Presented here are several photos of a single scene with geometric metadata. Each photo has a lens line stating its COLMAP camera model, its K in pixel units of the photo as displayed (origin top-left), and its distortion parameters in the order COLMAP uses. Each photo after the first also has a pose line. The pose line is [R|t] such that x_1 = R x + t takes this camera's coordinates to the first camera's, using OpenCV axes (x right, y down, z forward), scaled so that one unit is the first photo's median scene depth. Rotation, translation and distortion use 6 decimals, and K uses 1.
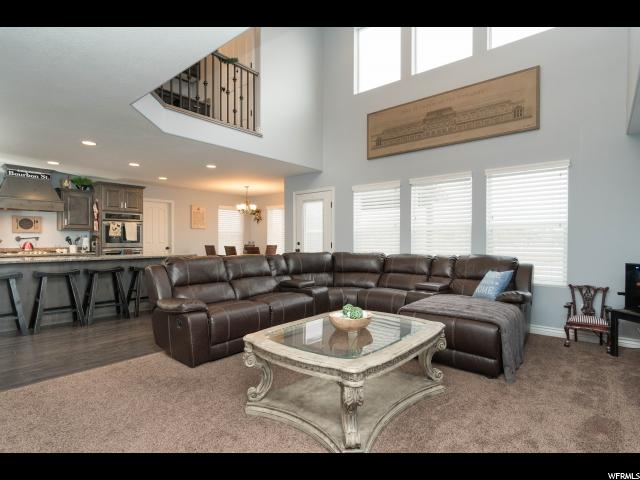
lens RADIAL K [[338.9, 0, 322.4], [0, 338.9, 243.5], [0, 0, 1]] dist [-0.005837, -0.001638]
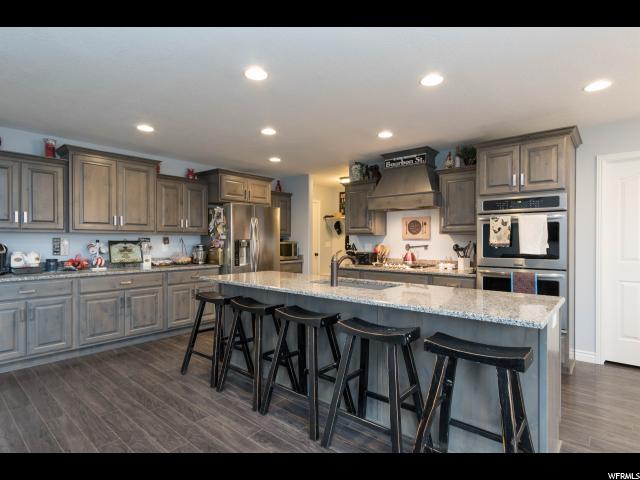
lens RADIAL K [[338.9, 0, 319.1], [0, 338.9, 240.4], [0, 0, 1]] dist [-0.005837, -0.001638]
pose [[-0.011488, 0.000880, -0.999934, -0.167725], [-0.002702, 0.999996, 0.000911, -0.041178], [0.999930, 0.002712, -0.011486, 1.103848]]
